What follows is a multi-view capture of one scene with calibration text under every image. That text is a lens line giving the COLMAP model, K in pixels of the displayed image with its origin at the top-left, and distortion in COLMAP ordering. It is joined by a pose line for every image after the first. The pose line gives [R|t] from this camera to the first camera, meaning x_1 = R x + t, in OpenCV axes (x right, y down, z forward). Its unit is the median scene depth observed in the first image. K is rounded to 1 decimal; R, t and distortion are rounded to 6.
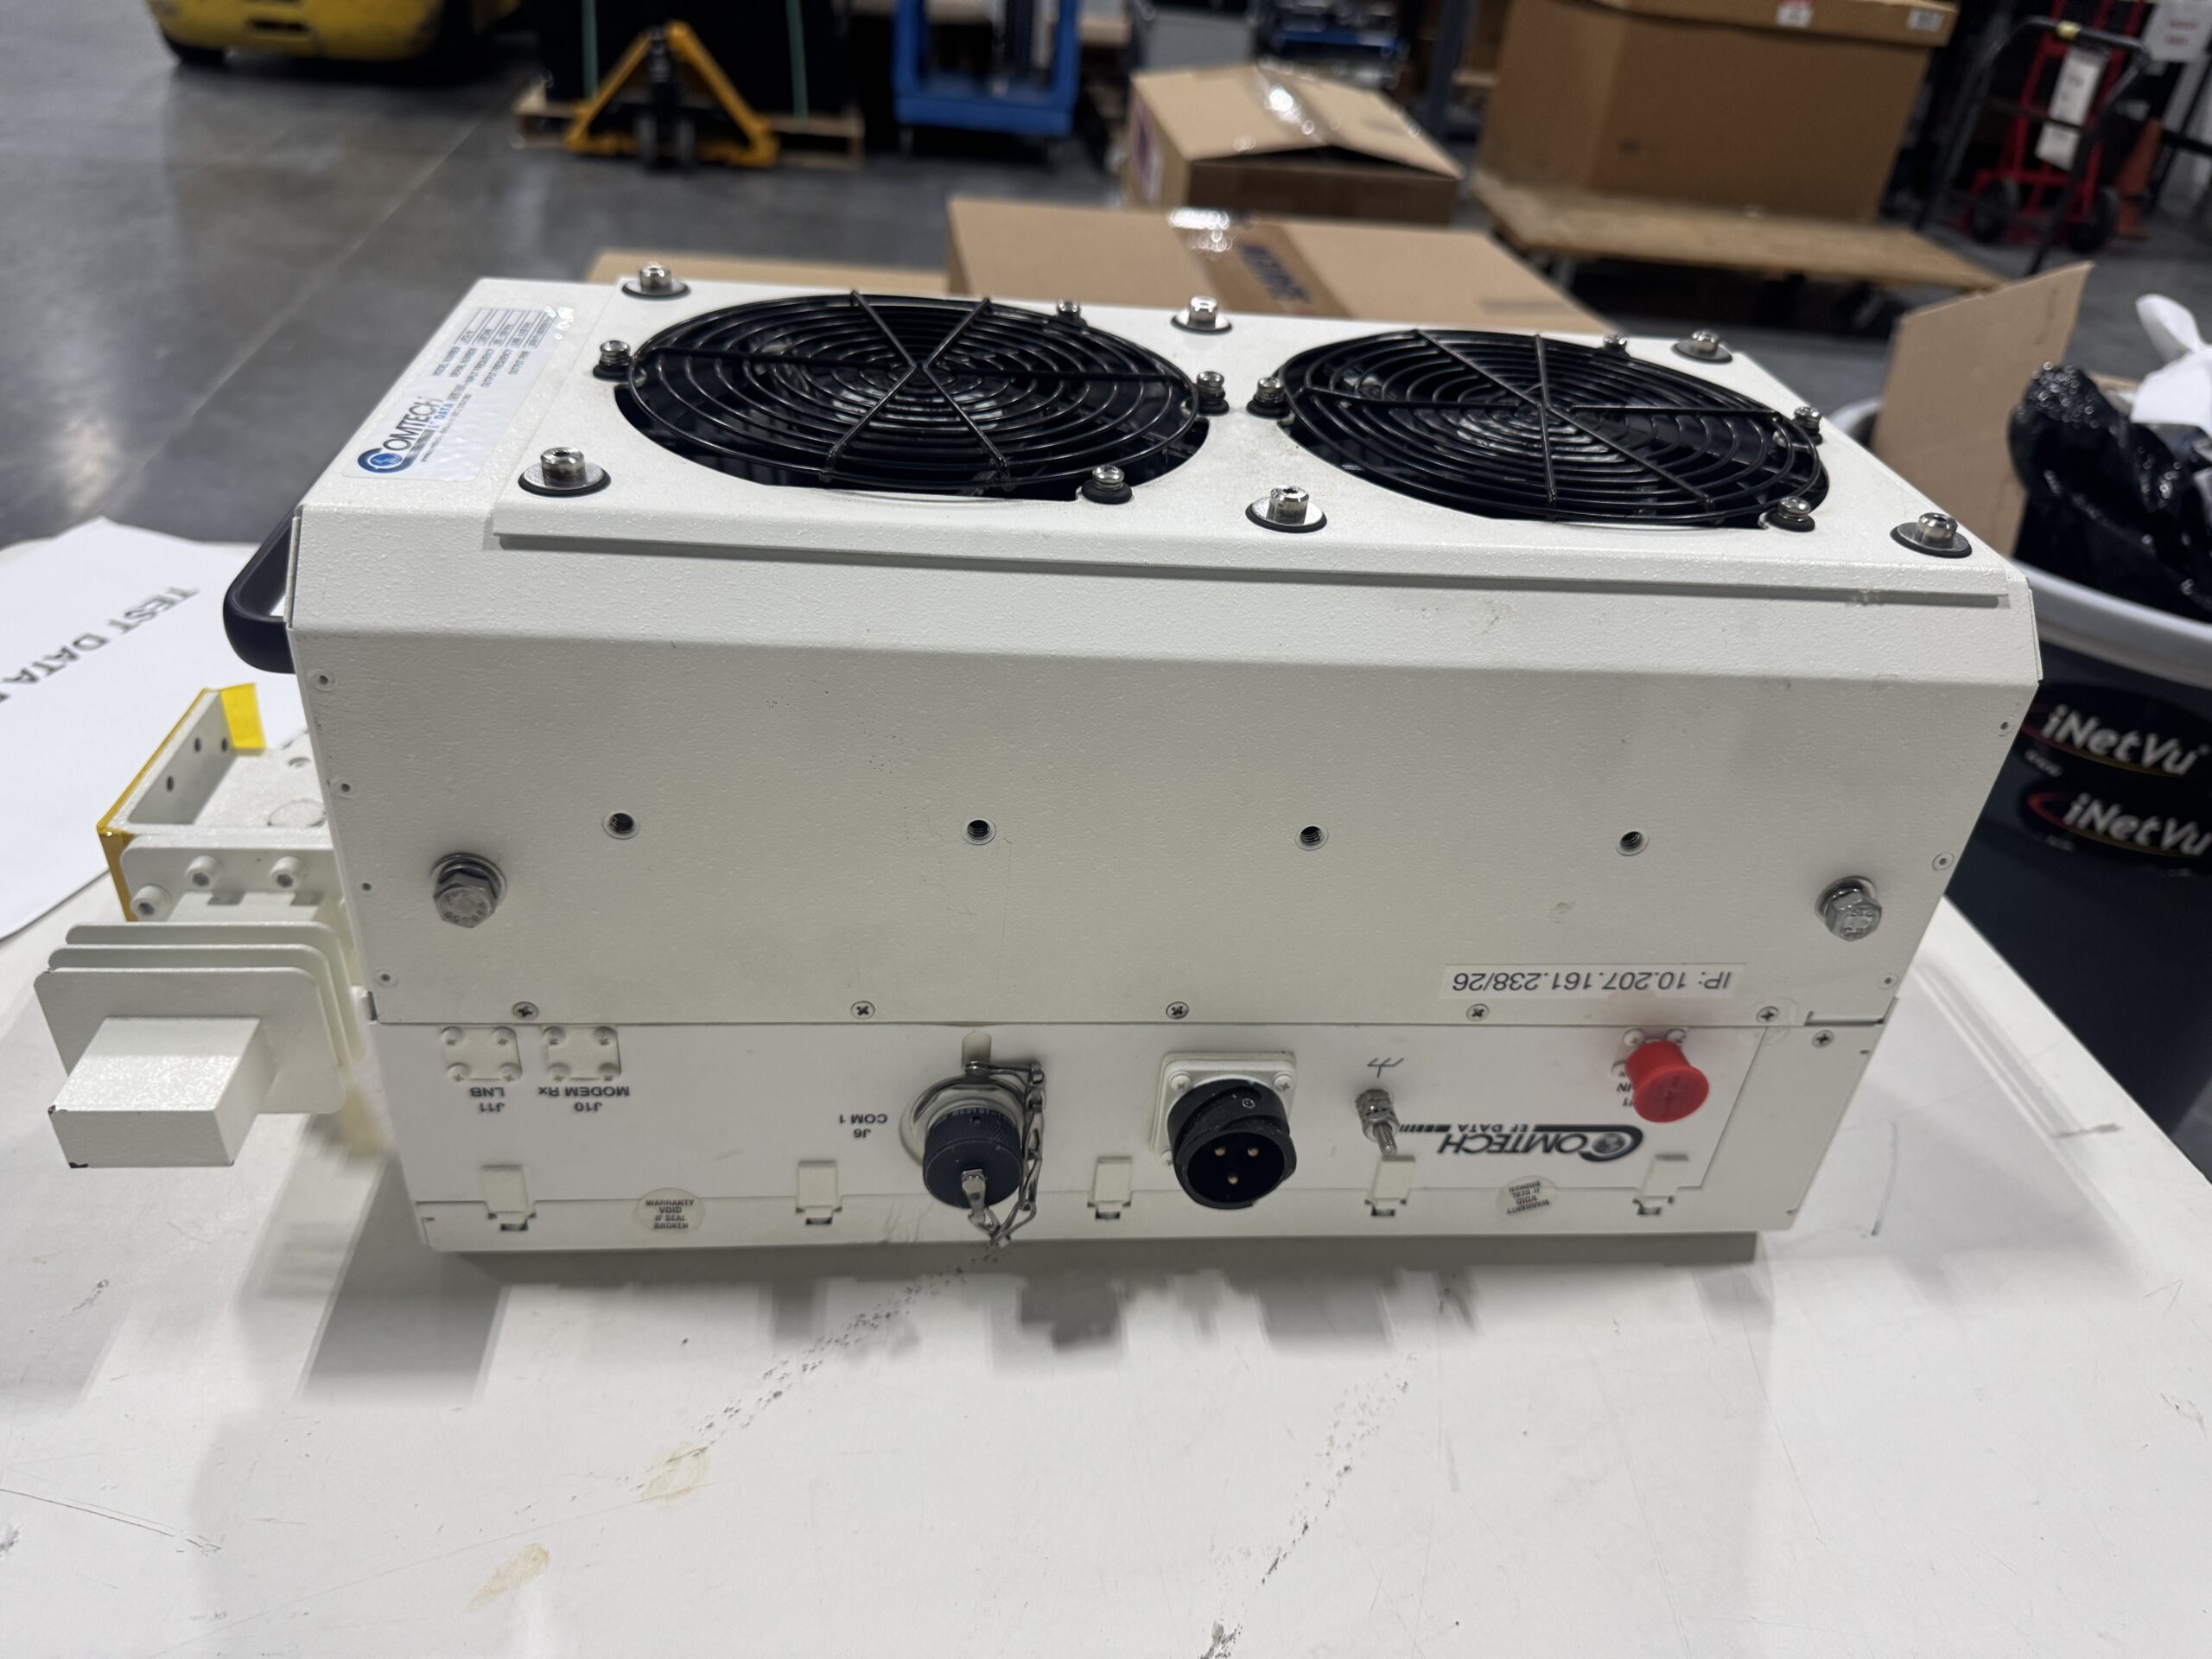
lens RADIAL K [[1591.5, 0, 1106.0], [0, 1591.5, 829.5], [0, 0, 1]] dist [-0.012783, -0.004658]
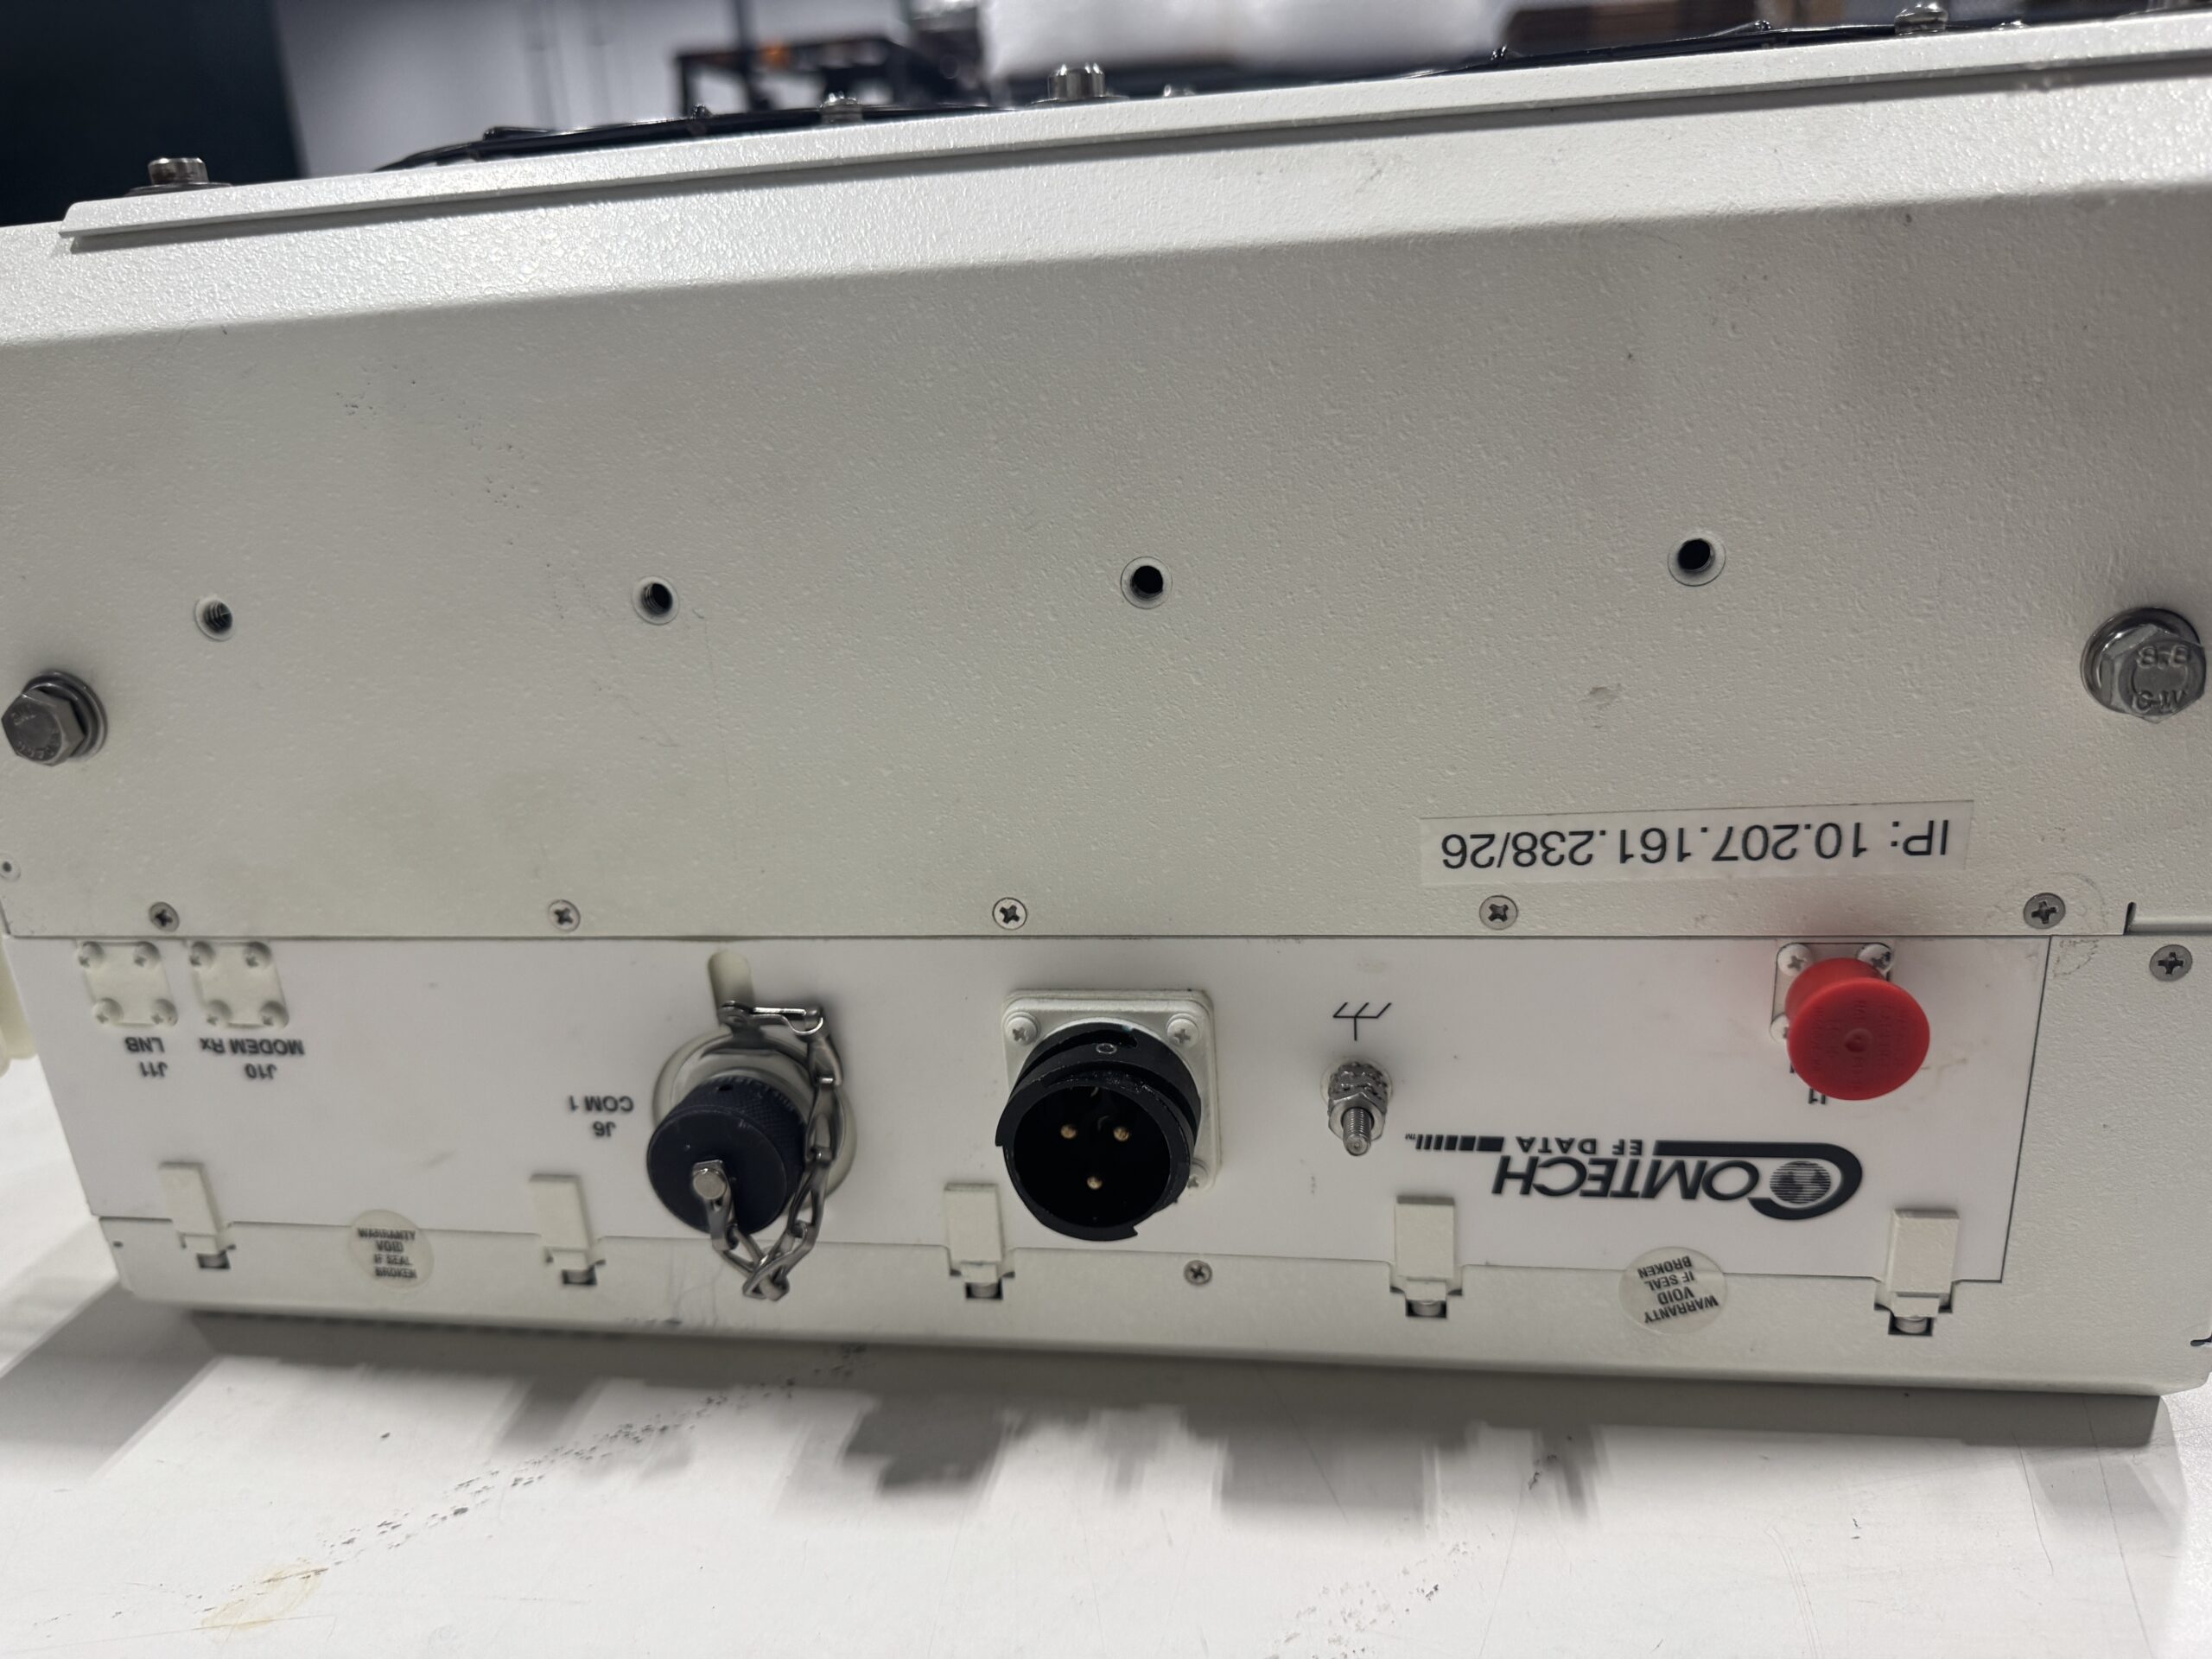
lens RADIAL K [[1613.3, 0, 1105.7], [0, 1613.3, 871.1], [0, 0, 1]] dist [-0.042078, -0.002836]
pose [[0.954300, -0.060134, -0.292737, 0.262109], [-0.014616, 0.968983, -0.246694, 0.244825], [0.298491, 0.239699, 0.923822, 0.373720]]
